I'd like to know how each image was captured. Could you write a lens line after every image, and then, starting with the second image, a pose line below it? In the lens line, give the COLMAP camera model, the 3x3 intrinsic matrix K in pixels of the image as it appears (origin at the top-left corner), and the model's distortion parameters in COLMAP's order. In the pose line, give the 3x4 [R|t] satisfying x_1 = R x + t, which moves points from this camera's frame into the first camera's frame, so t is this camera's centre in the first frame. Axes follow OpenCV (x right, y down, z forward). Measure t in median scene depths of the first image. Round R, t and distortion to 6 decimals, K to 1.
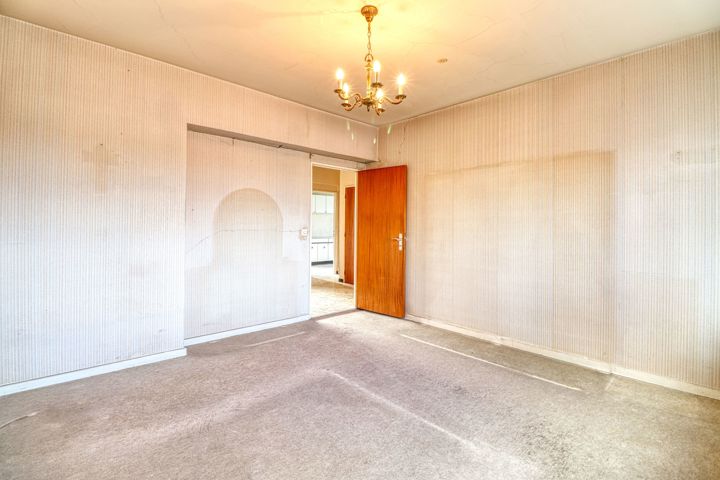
lens RADIAL K [[334.0, 0, 360.6], [0, 334.0, 232.8], [0, 0, 1]] dist [-0.003080, -0.008864]
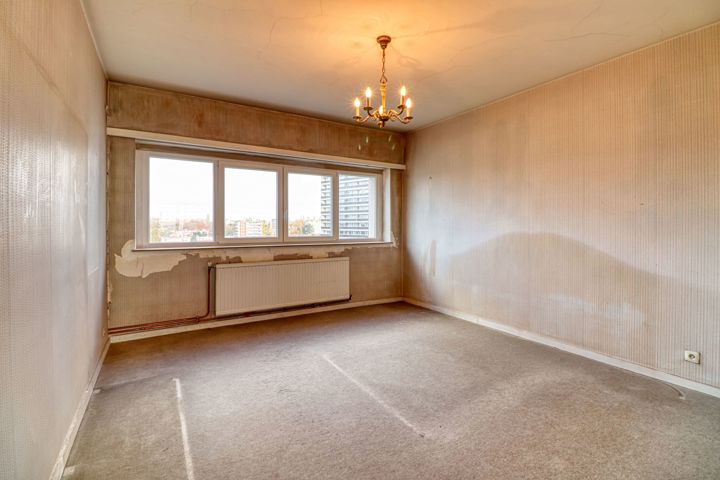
lens RADIAL K [[334.0, 0, 370.9], [0, 334.0, 223.3], [0, 0, 1]] dist [-0.003080, -0.008864]
pose [[-0.986364, -0.012544, 0.164100, -0.120786], [-0.010626, 0.999865, 0.012562, -0.037426], [-0.164235, 0.010647, -0.986364, 2.032221]]
